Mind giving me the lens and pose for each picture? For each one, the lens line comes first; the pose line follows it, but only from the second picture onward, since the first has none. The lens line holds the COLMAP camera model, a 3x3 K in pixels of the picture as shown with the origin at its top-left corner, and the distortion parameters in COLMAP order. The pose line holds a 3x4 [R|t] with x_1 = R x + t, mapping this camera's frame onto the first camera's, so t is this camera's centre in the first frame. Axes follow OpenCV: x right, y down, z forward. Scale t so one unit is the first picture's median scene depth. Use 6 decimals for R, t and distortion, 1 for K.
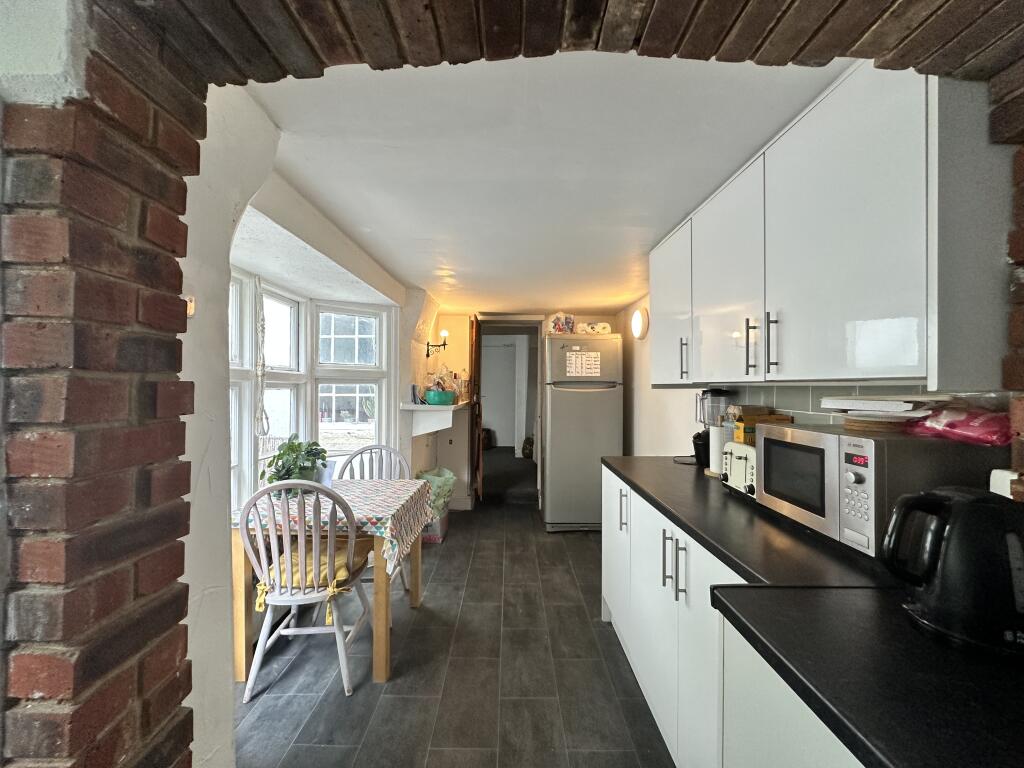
lens RADIAL K [[407.0, 0, 512.9], [0, 407.0, 385.5], [0, 0, 1]] dist [-0.000901, -0.000235]
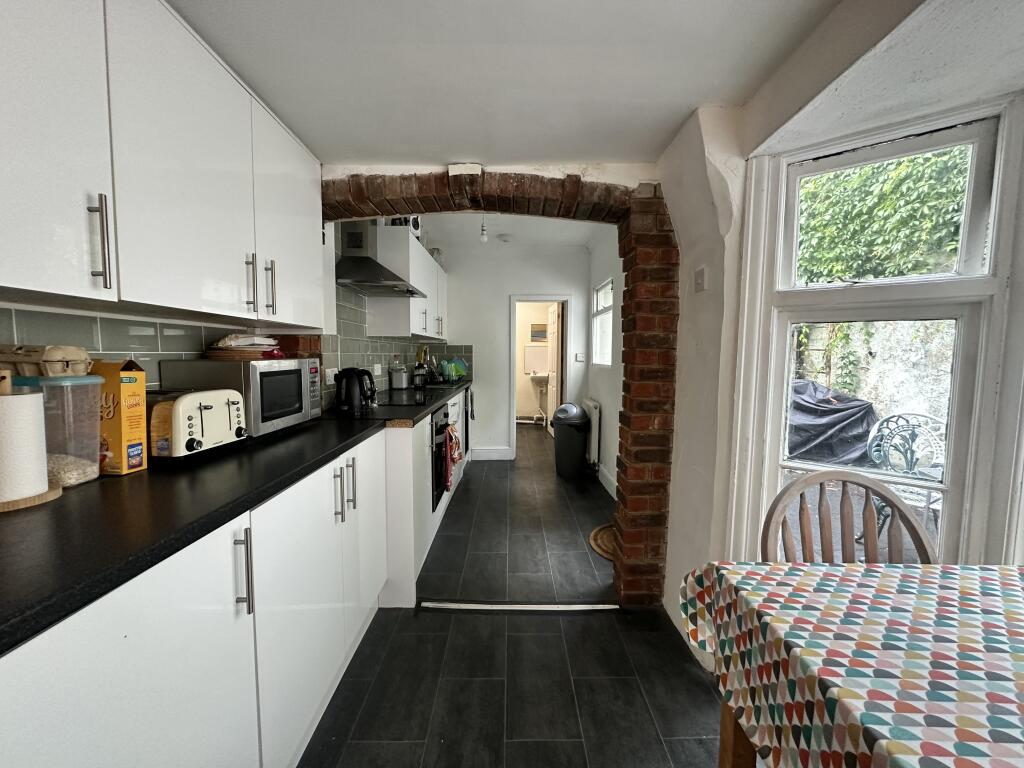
lens RADIAL K [[407.0, 0, 511.2], [0, 407.0, 383.5], [0, 0, 1]] dist [-0.000901, -0.000235]
pose [[-0.999946, -0.010305, 0.001295, -0.033700], [-0.010192, 0.997625, 0.068126, 0.074334], [-0.001994, 0.068109, -0.997676, 1.910521]]
